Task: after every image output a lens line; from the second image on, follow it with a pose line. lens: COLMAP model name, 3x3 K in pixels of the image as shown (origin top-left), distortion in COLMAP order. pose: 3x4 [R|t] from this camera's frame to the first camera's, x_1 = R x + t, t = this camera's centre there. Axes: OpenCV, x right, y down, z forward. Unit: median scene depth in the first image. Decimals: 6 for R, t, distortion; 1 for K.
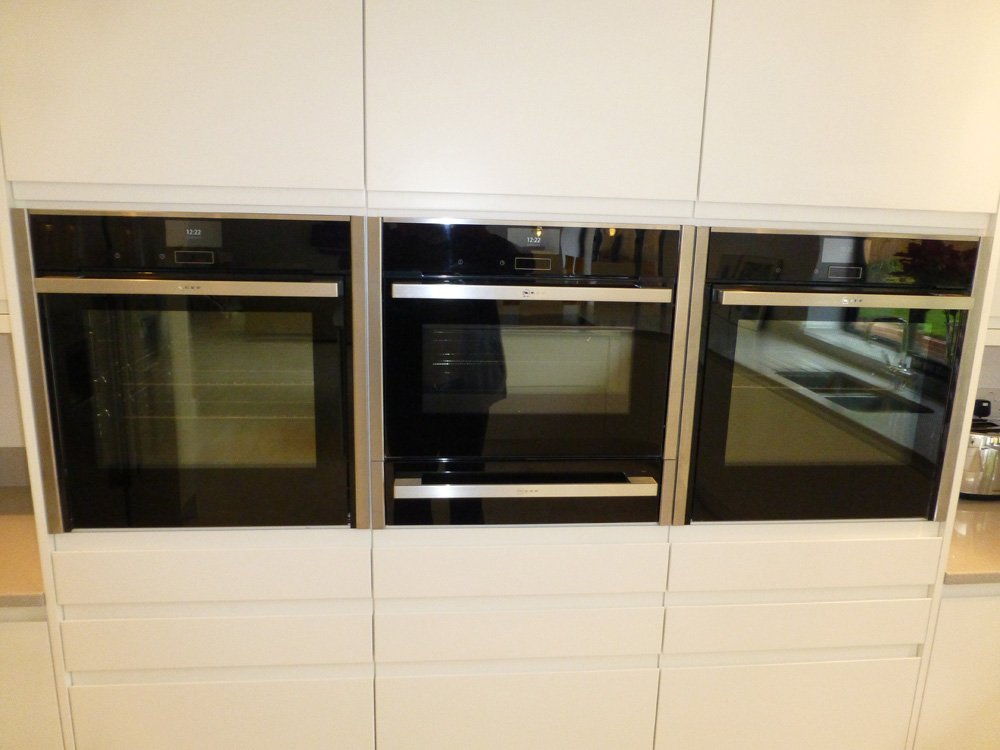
lens RADIAL K [[714.8, 0, 501.8], [0, 714.8, 370.0], [0, 0, 1]] dist [-0.043414, 0.000996]
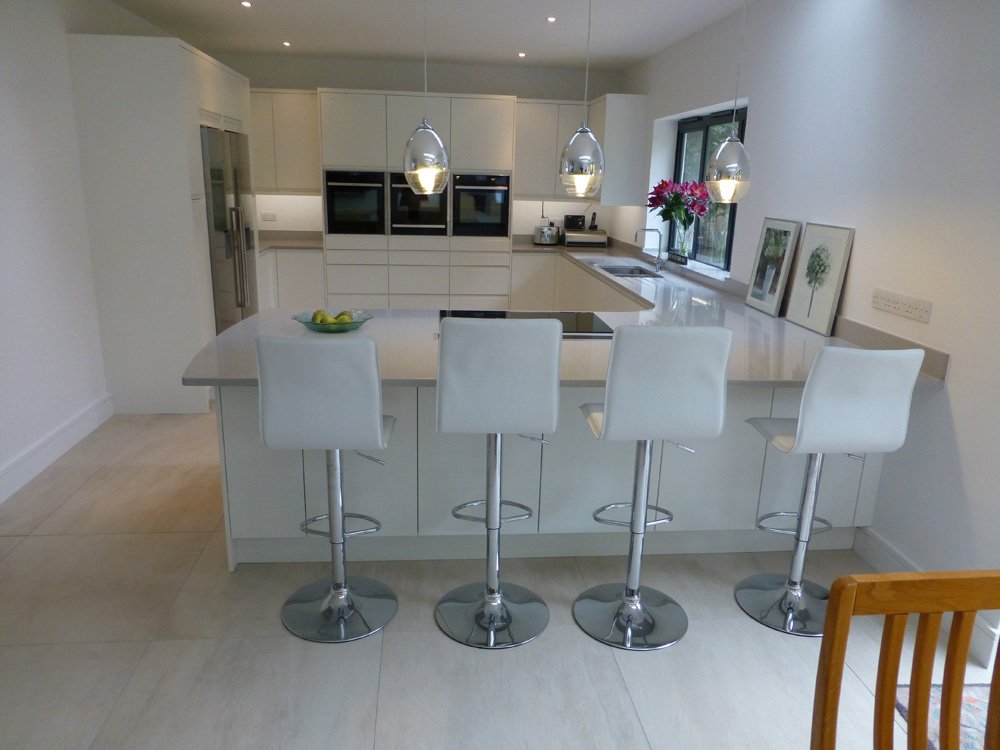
lens RADIAL K [[714.8, 0, 497.8], [0, 714.8, 376.6], [0, 0, 1]] dist [-0.043414, 0.000996]
pose [[0.999935, -0.004913, 0.010252, 0.538773], [0.004415, 0.998838, 0.047985, 0.993928], [-0.010476, -0.047936, 0.998795, -4.103475]]
